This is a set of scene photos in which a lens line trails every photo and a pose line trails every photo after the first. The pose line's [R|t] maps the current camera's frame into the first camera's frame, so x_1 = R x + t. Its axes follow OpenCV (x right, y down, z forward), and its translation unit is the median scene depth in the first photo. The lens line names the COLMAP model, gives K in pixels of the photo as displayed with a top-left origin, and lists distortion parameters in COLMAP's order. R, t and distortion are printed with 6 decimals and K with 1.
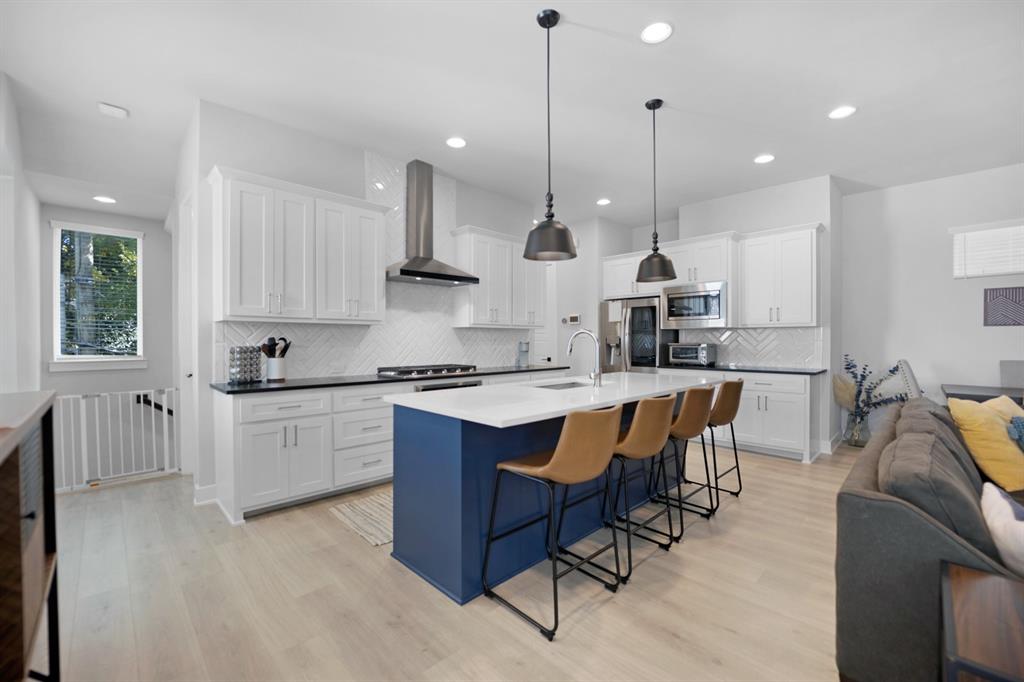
lens RADIAL K [[412.6, 0, 511.9], [0, 412.6, 345.2], [0, 0, 1]] dist [-0.013487, -0.001405]
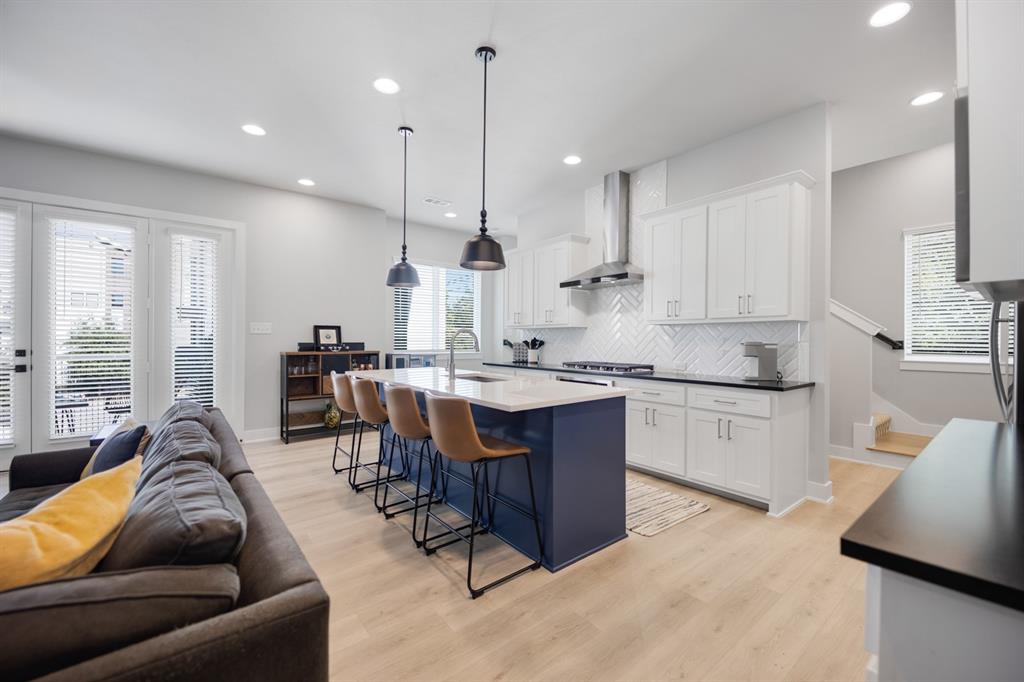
lens RADIAL K [[412.6, 0, 515.8], [0, 412.6, 340.2], [0, 0, 1]] dist [-0.013487, -0.001405]
pose [[-0.093808, 0.002104, -0.995588, 0.982544], [-0.015201, 0.999878, 0.003545, -0.009978], [0.995474, 0.015466, -0.093765, 0.959066]]
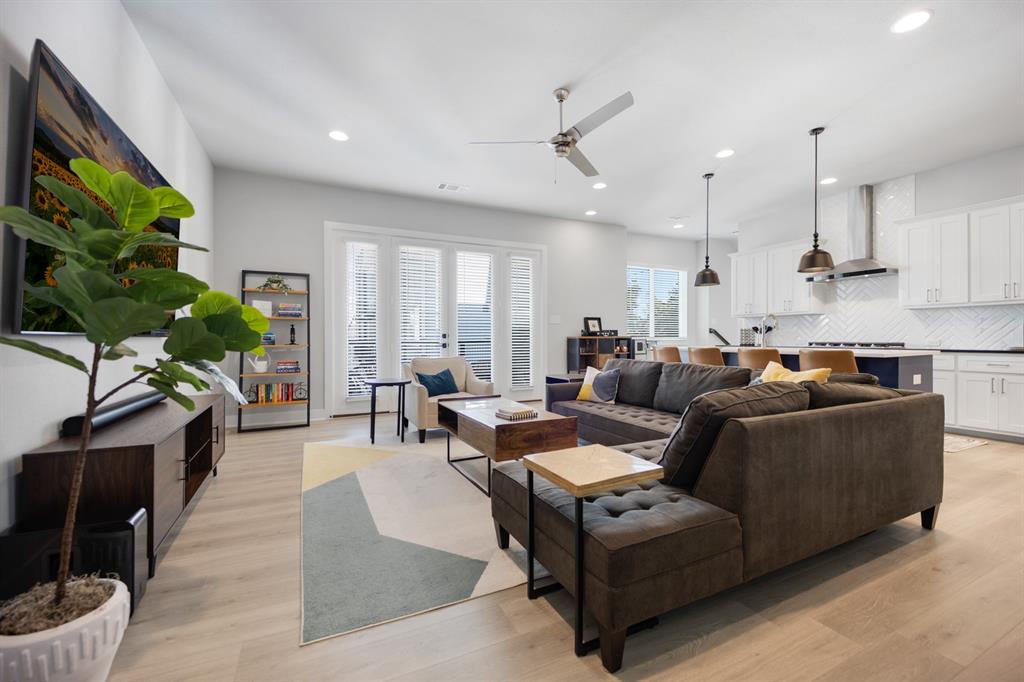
lens RADIAL K [[412.6, 0, 507.1], [0, 412.6, 337.7], [0, 0, 1]] dist [-0.013487, -0.001405]
pose [[-0.336428, 0.002895, -0.941705, 1.572745], [-0.005433, 0.999973, 0.005015, 0.042564], [0.941694, 0.006803, -0.336403, 0.421909]]
